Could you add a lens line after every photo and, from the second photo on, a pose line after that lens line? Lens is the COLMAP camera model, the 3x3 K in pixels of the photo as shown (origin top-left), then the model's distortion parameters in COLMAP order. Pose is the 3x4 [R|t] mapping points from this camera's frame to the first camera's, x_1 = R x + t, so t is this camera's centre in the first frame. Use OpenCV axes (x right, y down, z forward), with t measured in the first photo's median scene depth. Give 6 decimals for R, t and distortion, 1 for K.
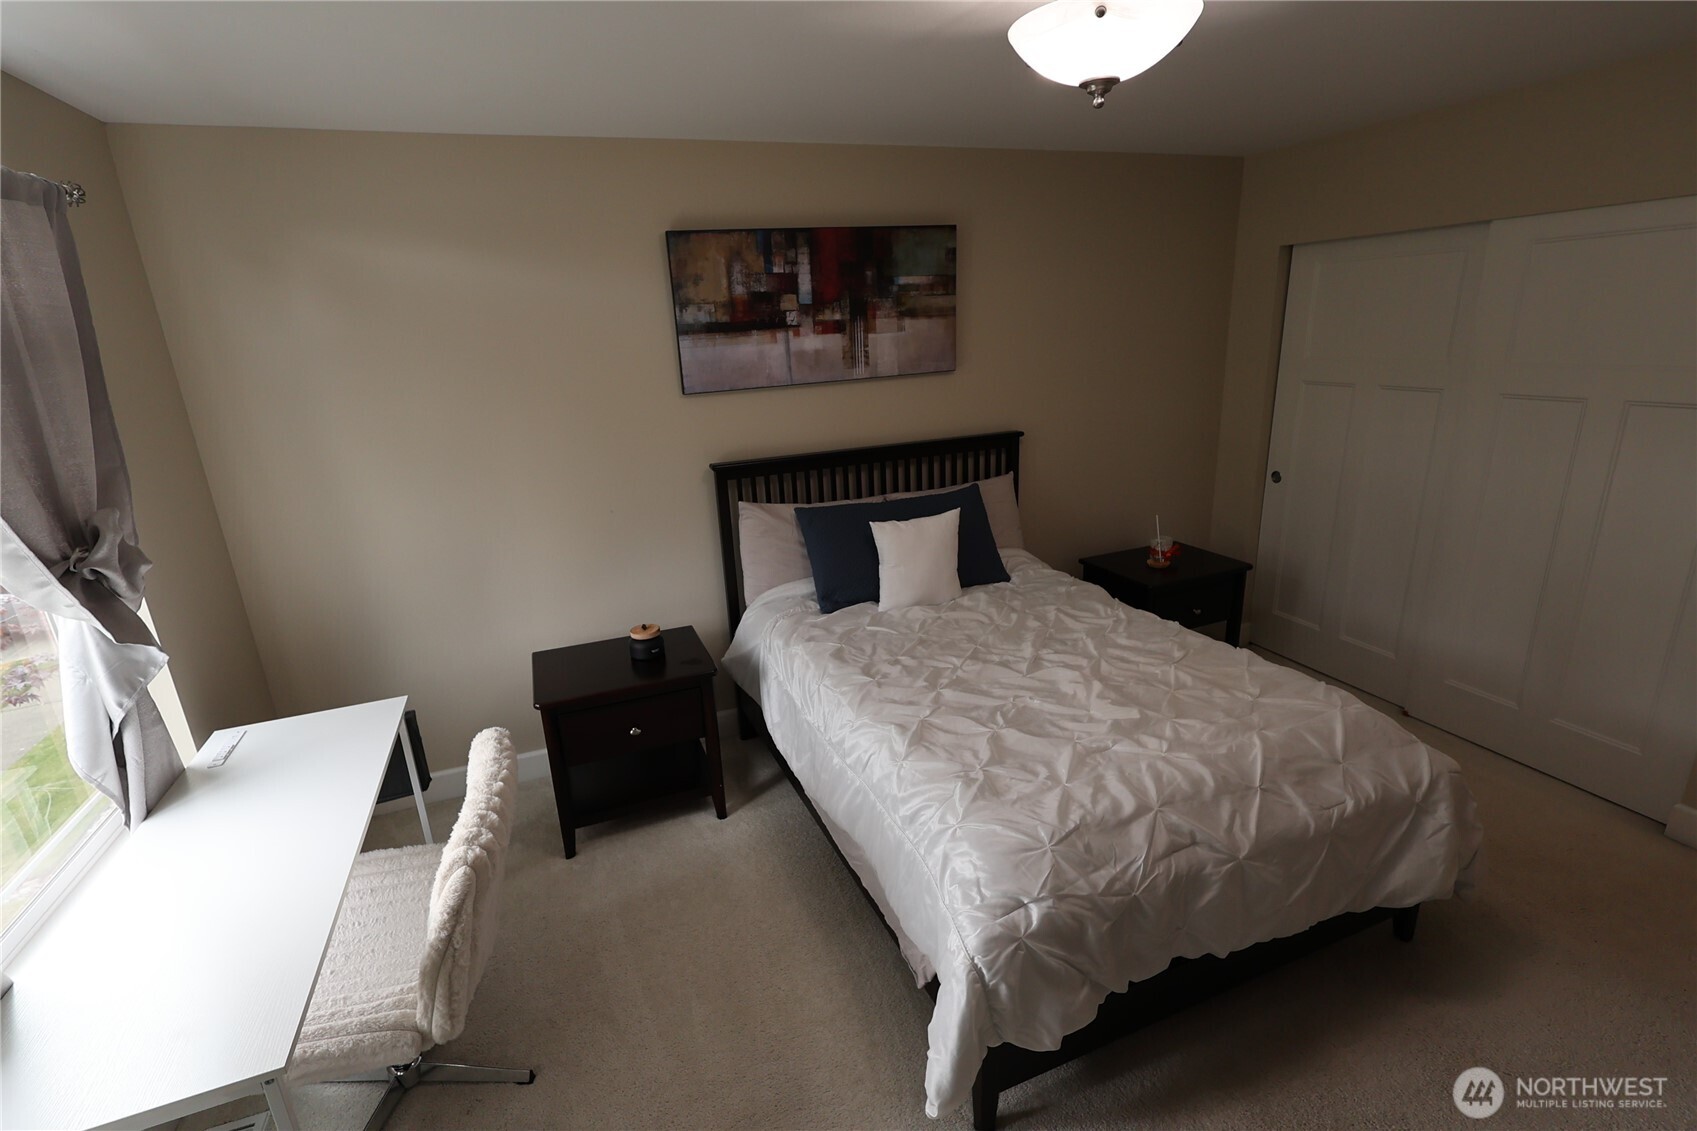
lens RADIAL K [[779.8, 0, 849.0], [0, 779.8, 562.0], [0, 0, 1]] dist [-0.007807, 0.003225]
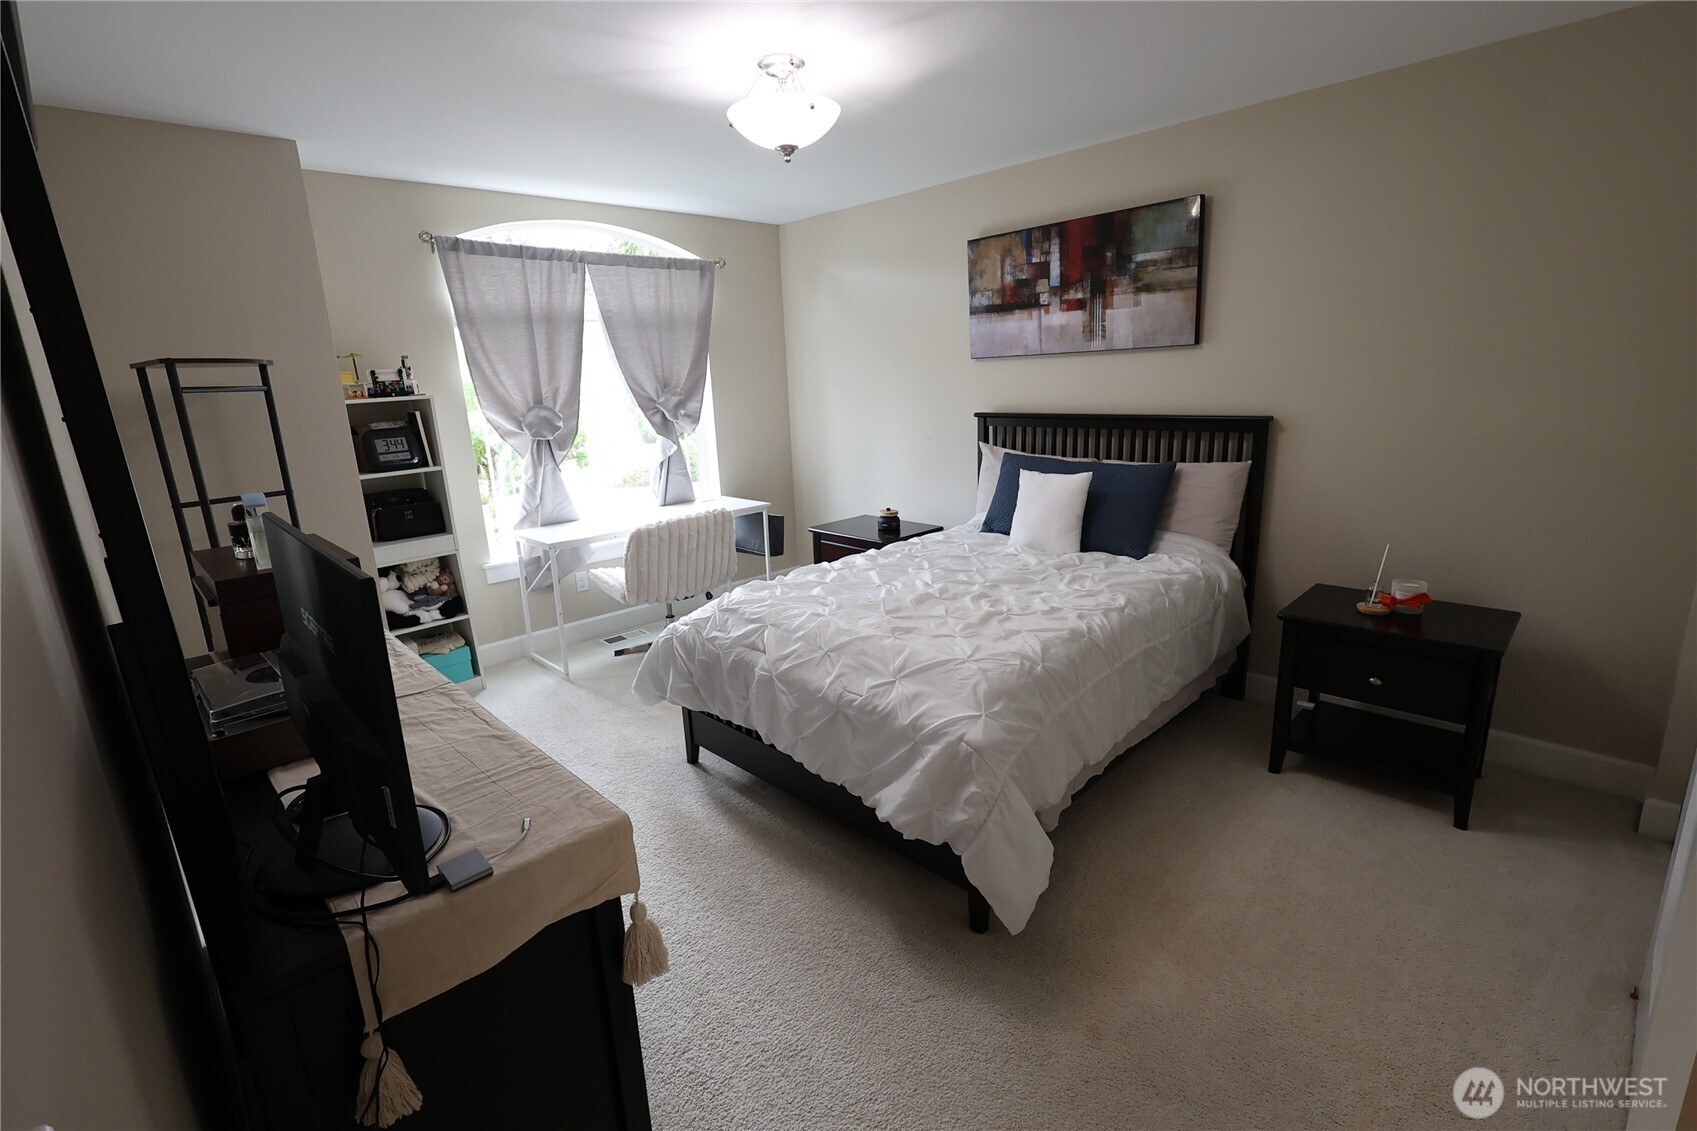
lens RADIAL K [[779.8, 0, 856.0], [0, 779.8, 567.6], [0, 0, 1]] dist [-0.007807, 0.003225]
pose [[0.385199, 0.258194, -0.885978, 0.993227], [-0.250725, 0.953231, 0.168785, -0.044392], [0.888121, 0.157122, 0.431919, 0.279121]]
